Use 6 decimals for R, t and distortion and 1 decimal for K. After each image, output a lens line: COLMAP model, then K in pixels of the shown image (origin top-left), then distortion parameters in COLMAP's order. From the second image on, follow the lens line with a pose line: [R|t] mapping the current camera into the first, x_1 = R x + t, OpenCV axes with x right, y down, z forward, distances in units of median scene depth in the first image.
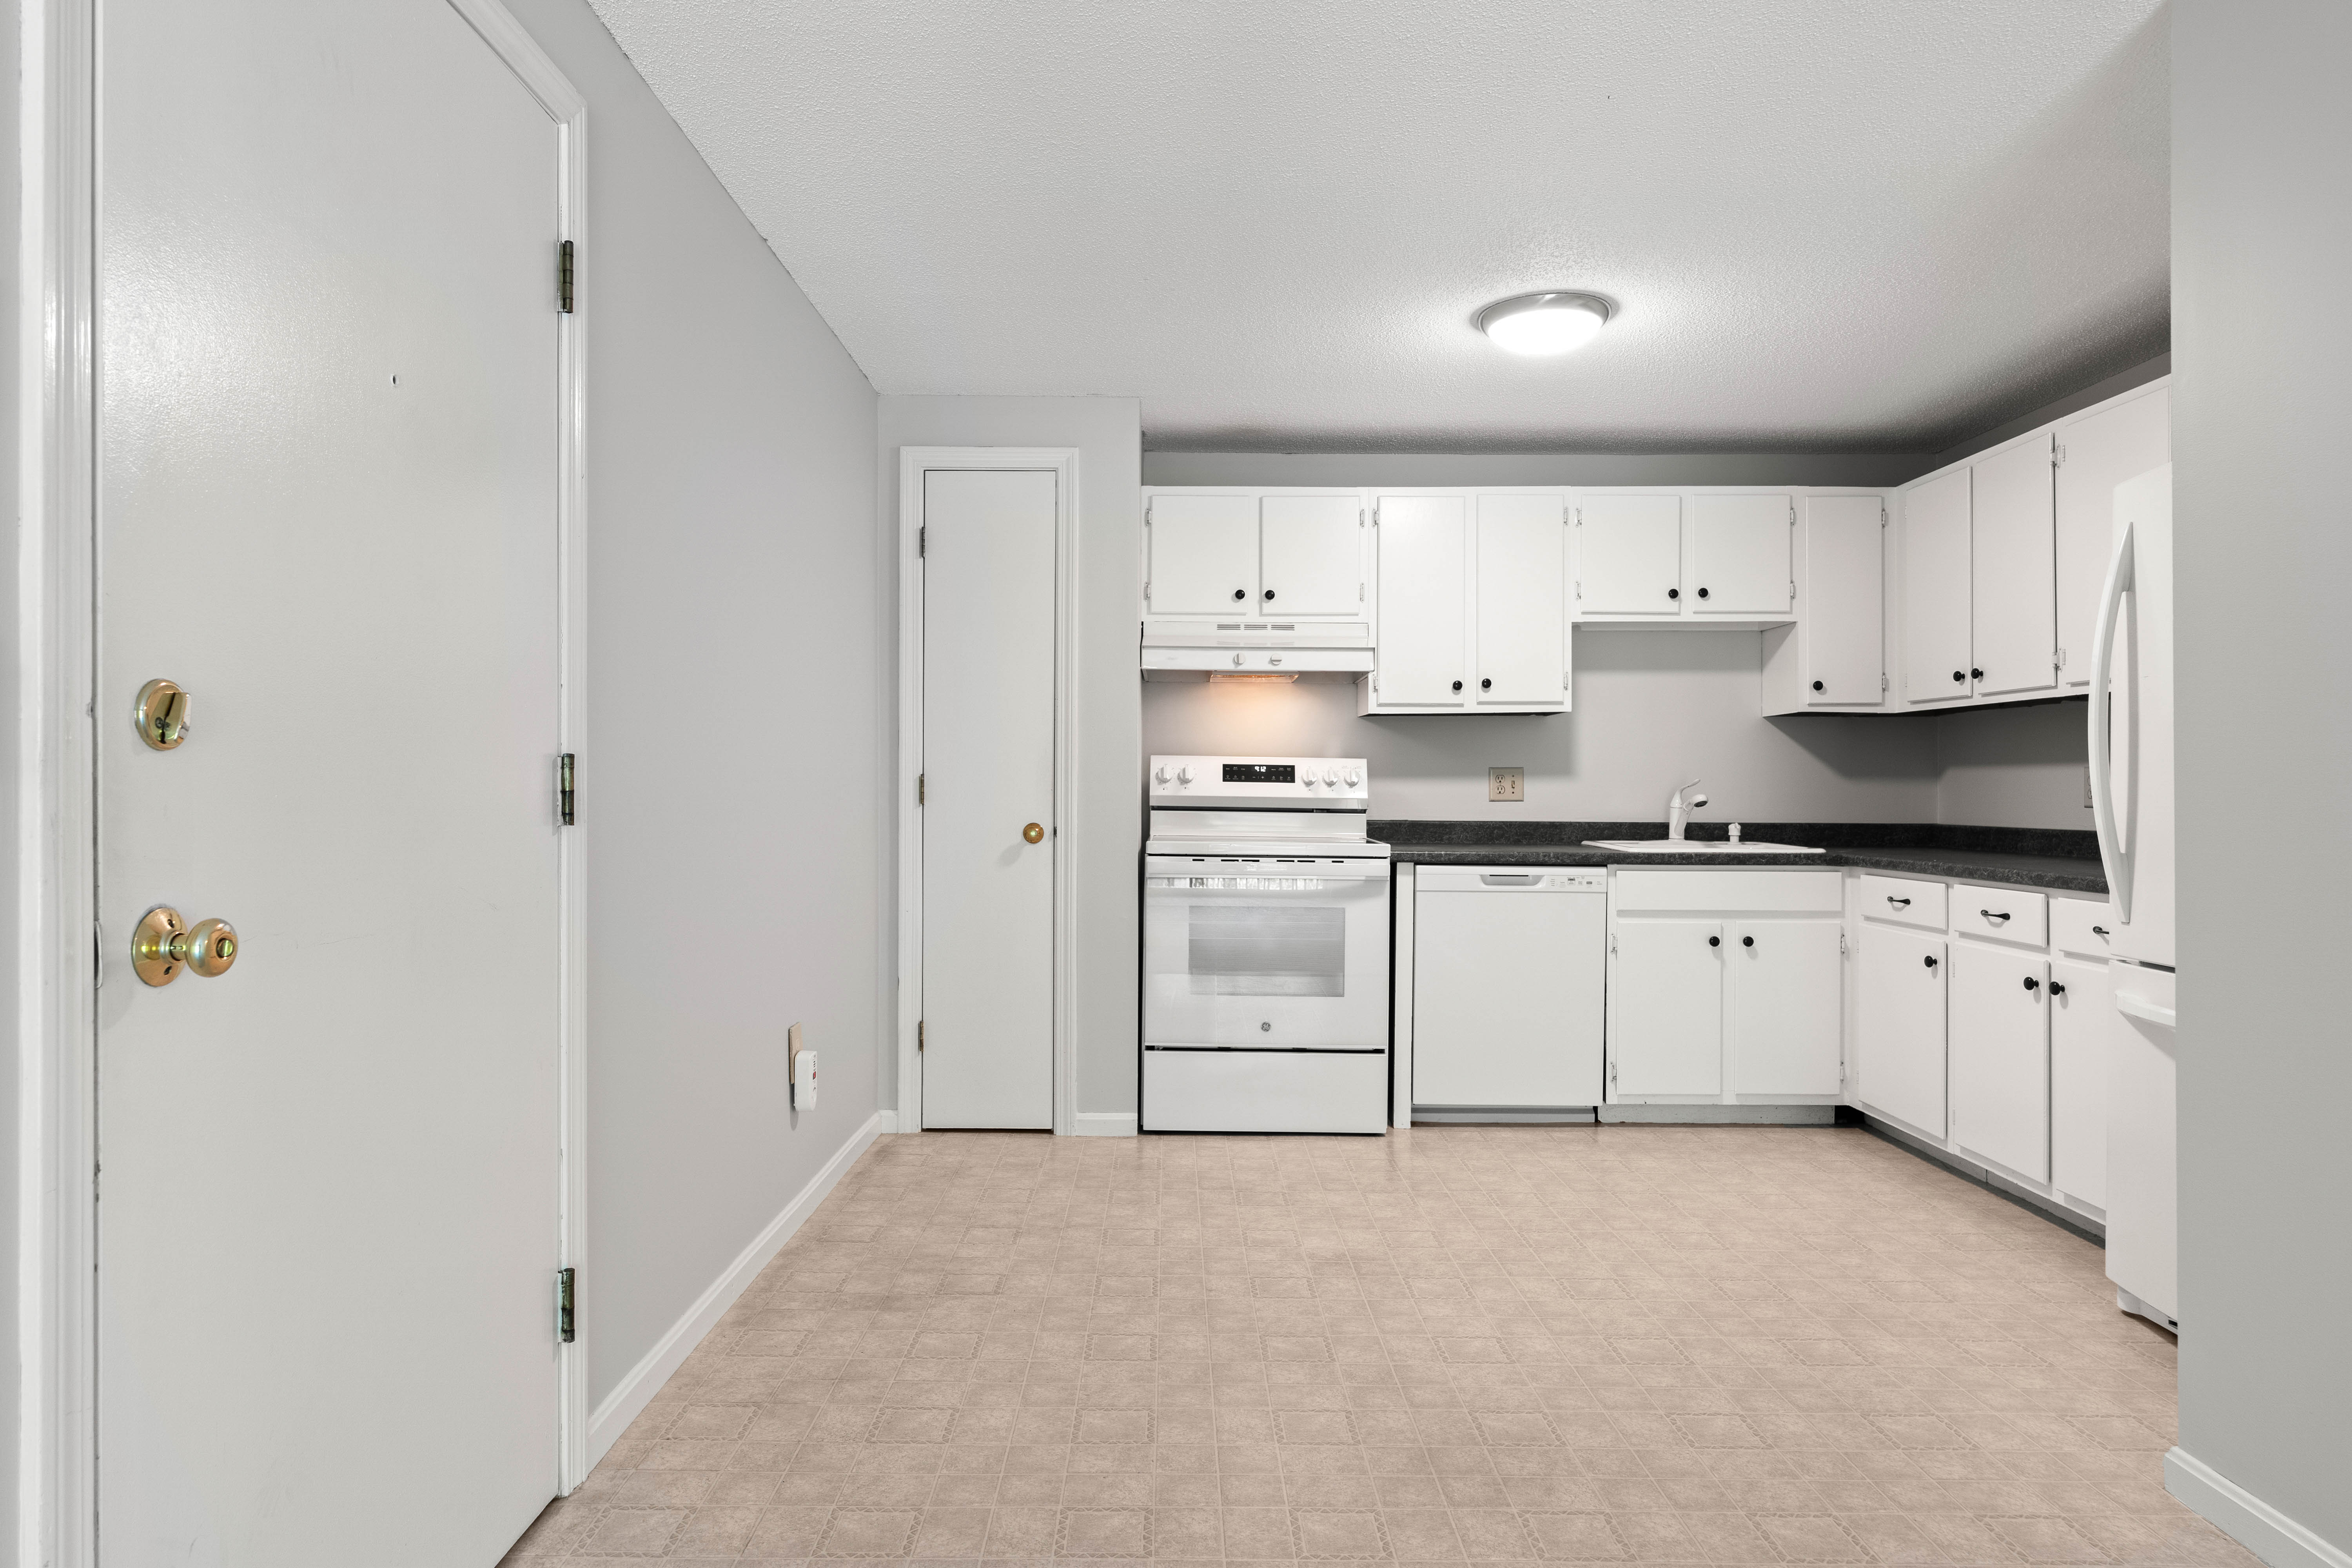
lens RADIAL K [[1426.8, 0, 1165.8], [0, 1426.8, 786.3], [0, 0, 1]] dist [-0.003619, 0.009296]
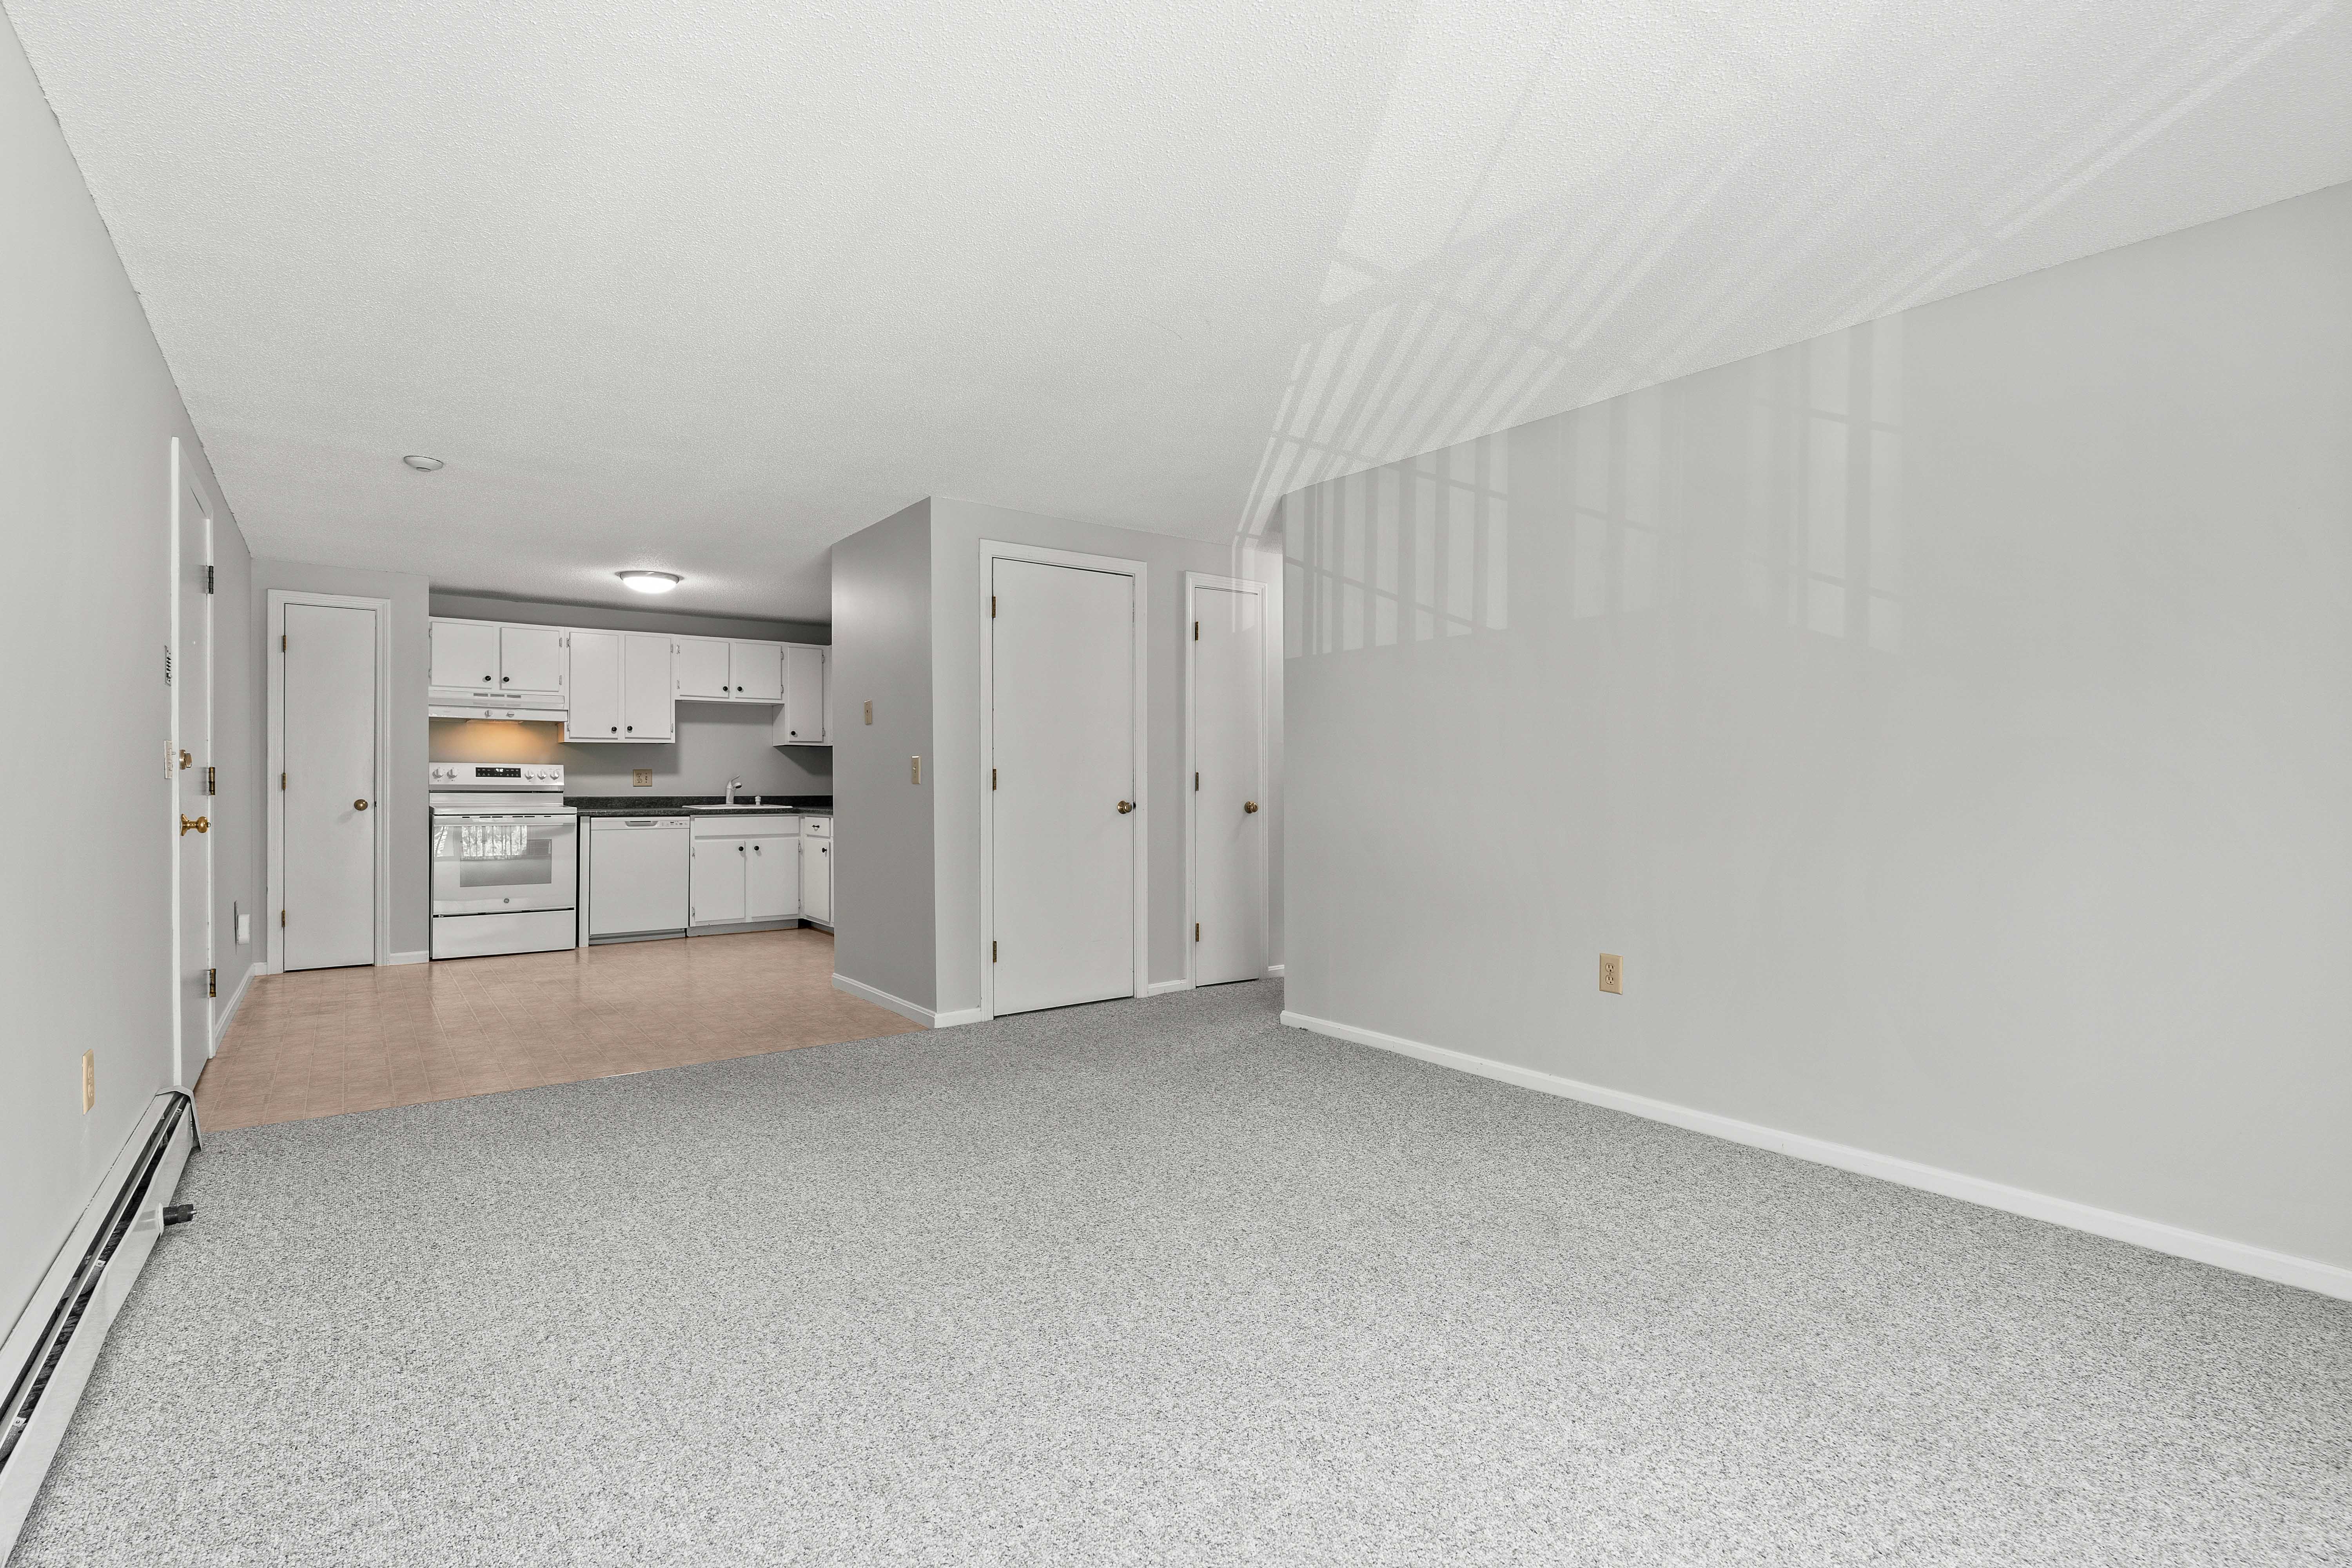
lens RADIAL K [[1080.8, 0, 1173.4], [0, 1080.8, 777.8], [0, 0, 1]] dist [-0.009977, 0.003778]
pose [[0.791155, -0.002077, 0.611612, -0.109974], [0.002559, 0.999997, 0.000086, 0.000178], [-0.611611, 0.001497, 0.791157, -0.739211]]
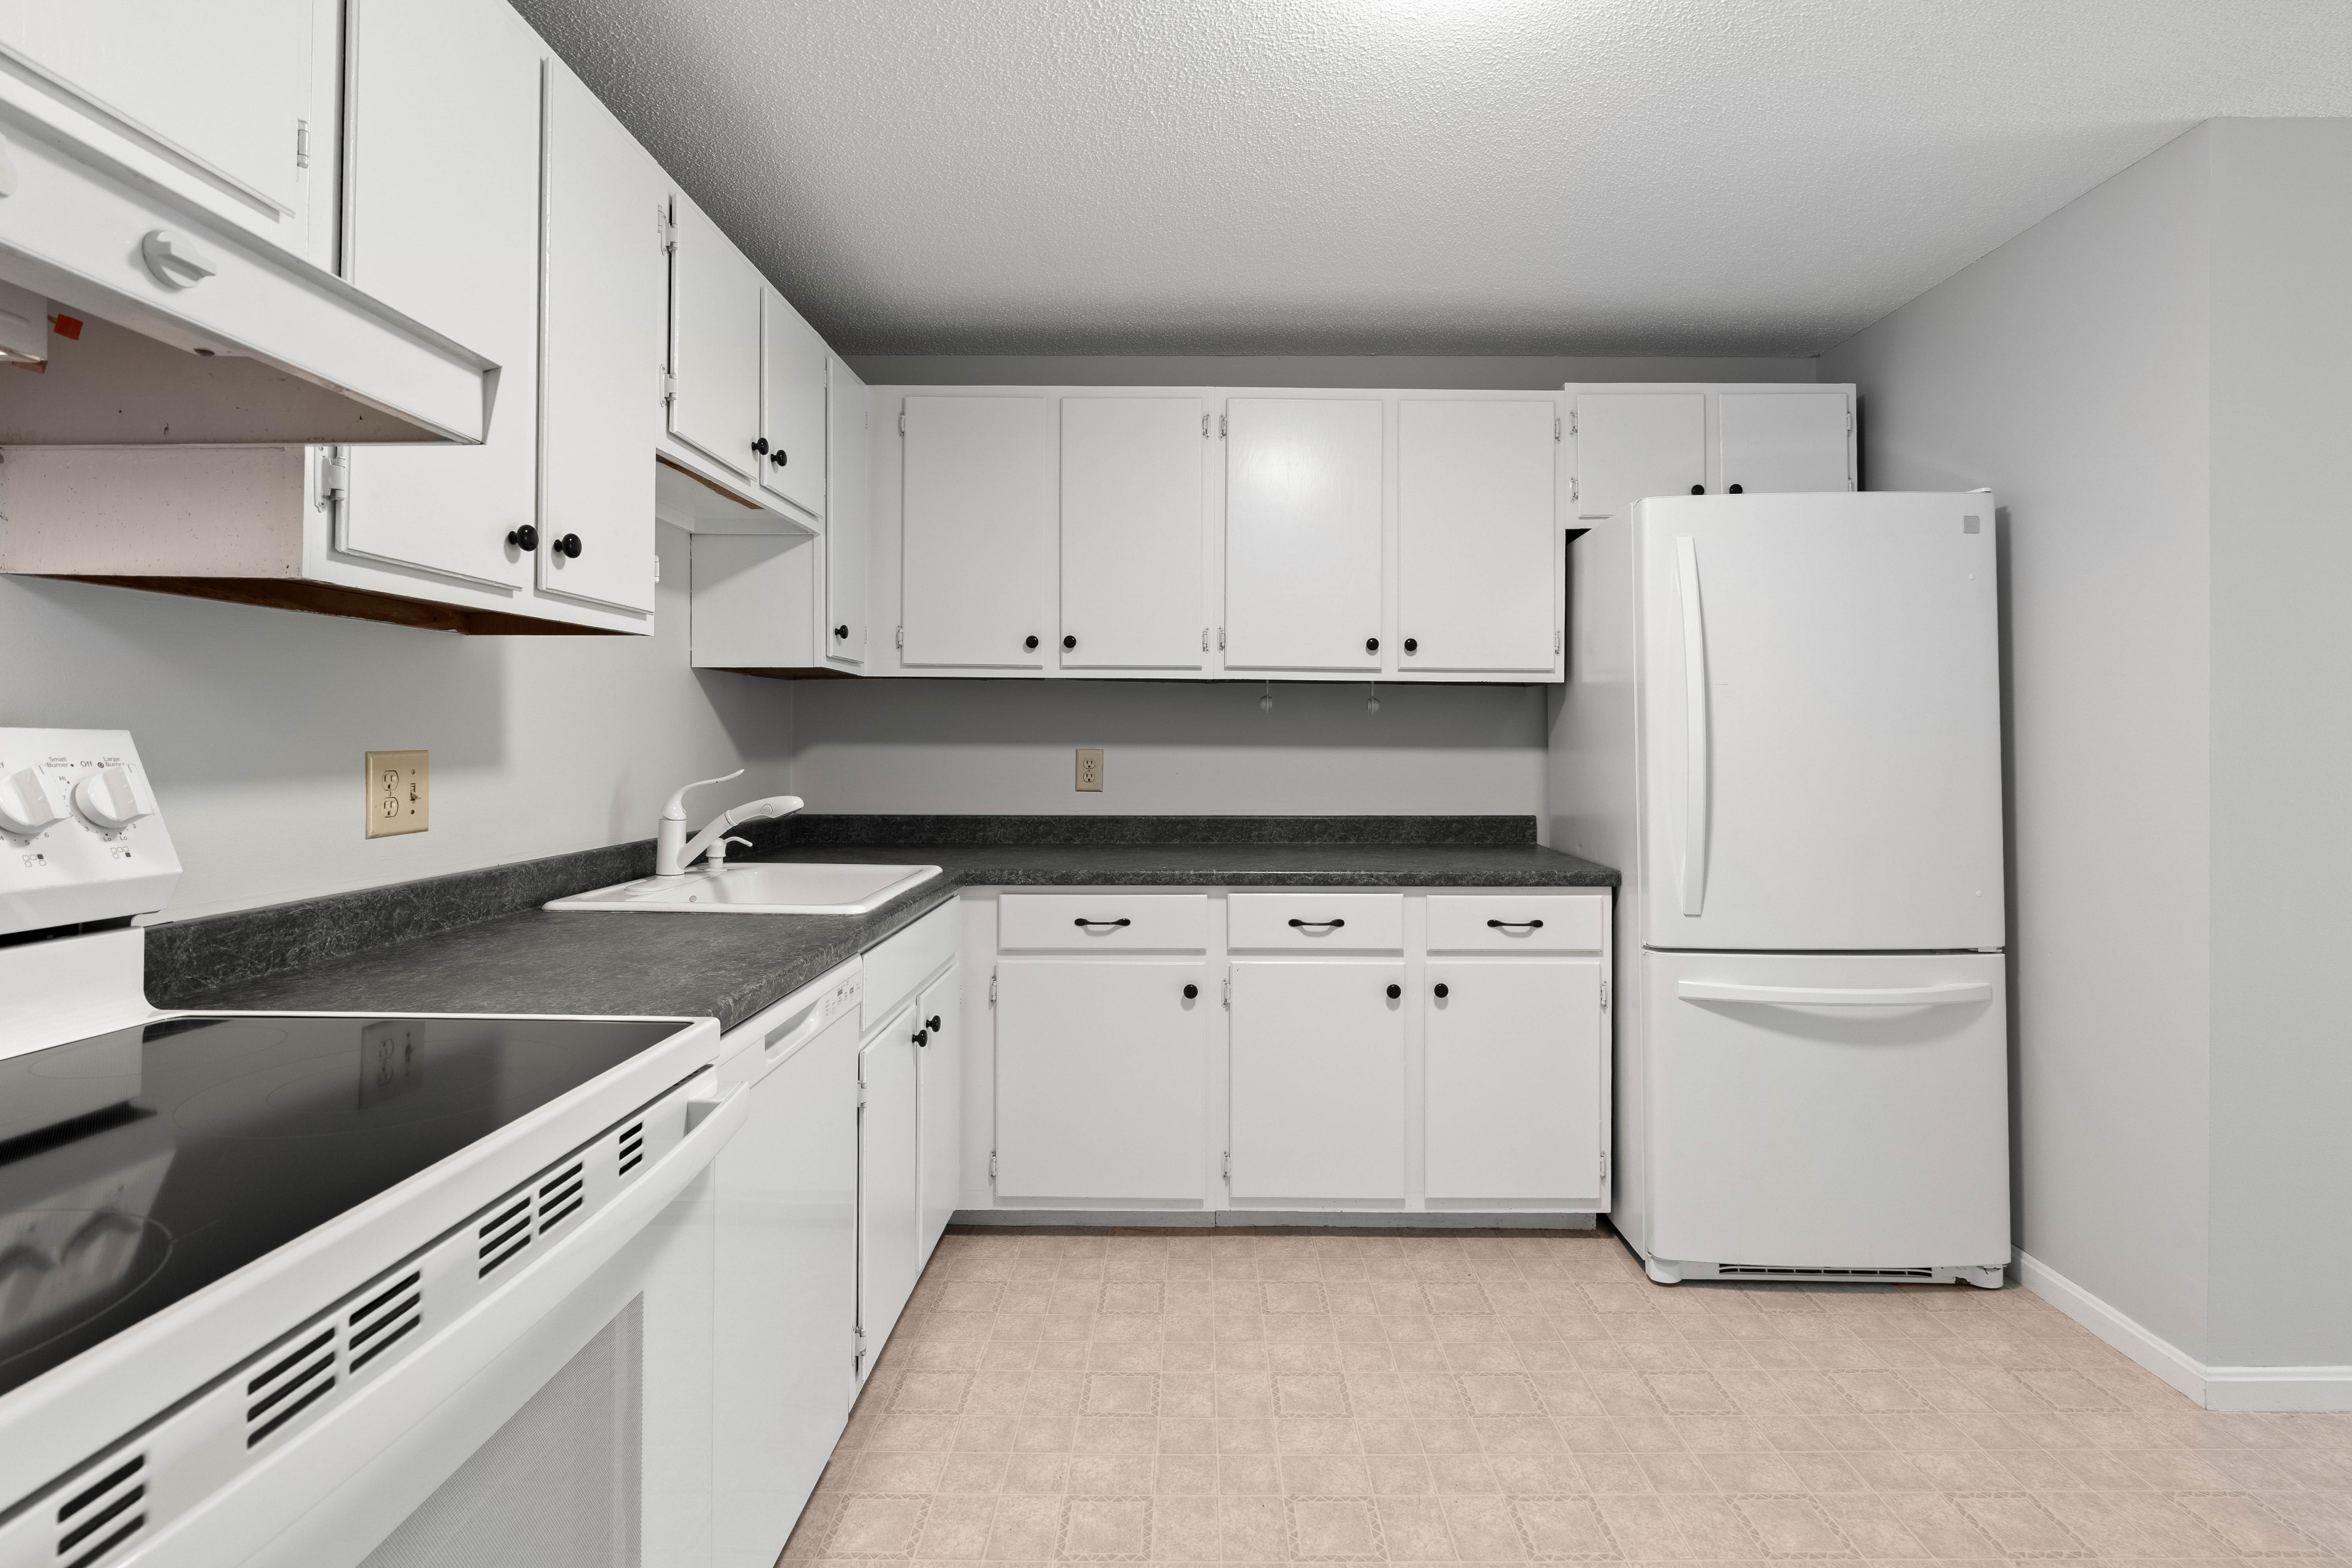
lens RADIAL K [[1080.8, 0, 1199.1], [0, 1080.8, 726.8], [0, 0, 1]] dist [-0.009977, 0.003778]
pose [[-0.005347, 0.008599, 0.999949, -0.080909], [-0.007625, 0.999934, -0.008640, -0.021821], [-0.999957, -0.007670, -0.005282, 0.877931]]
